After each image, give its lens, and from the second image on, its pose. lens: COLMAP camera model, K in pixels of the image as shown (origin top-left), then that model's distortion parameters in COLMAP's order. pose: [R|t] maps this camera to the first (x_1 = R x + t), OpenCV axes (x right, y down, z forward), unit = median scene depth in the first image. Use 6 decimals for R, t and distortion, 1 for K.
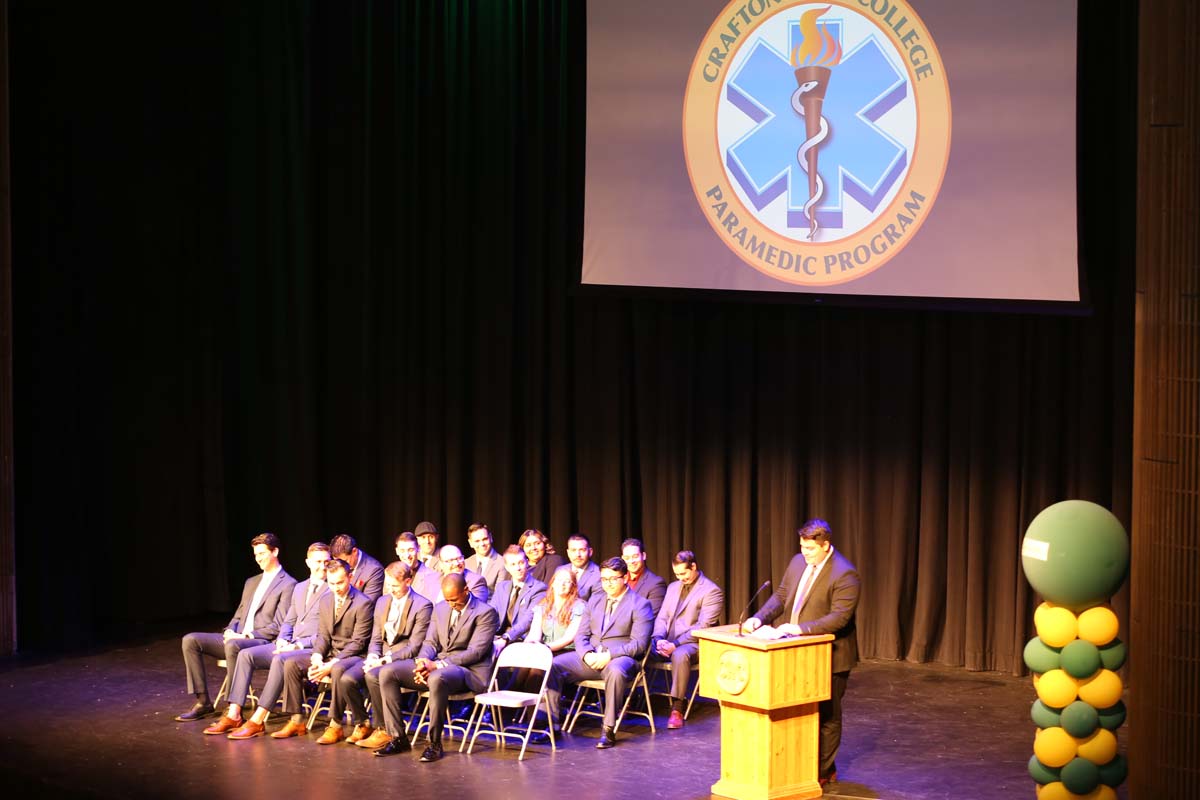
lens RADIAL K [[2950.6, 0, 598.4], [0, 2950.6, 398.7], [0, 0, 1]] dist [-0.155944, 0.000000]
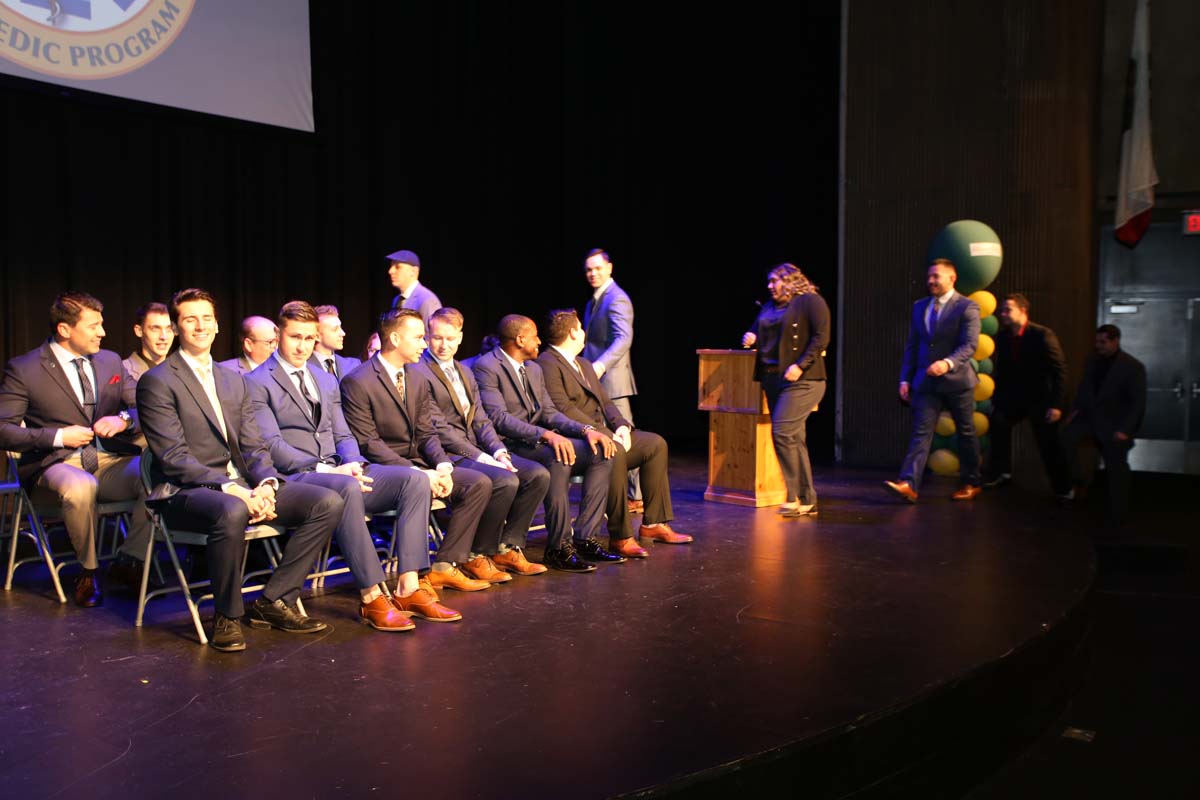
lens RADIAL K [[1167.2, 0, 594.6], [0, 1167.2, 396.3], [0, 0, 1]] dist [0.064797, 0.000000]
pose [[-0.032484, -0.055155, 0.997949, -0.309081], [0.071696, 0.995775, 0.057369, 0.052006], [-0.996897, 0.073412, -0.028393, 0.857875]]
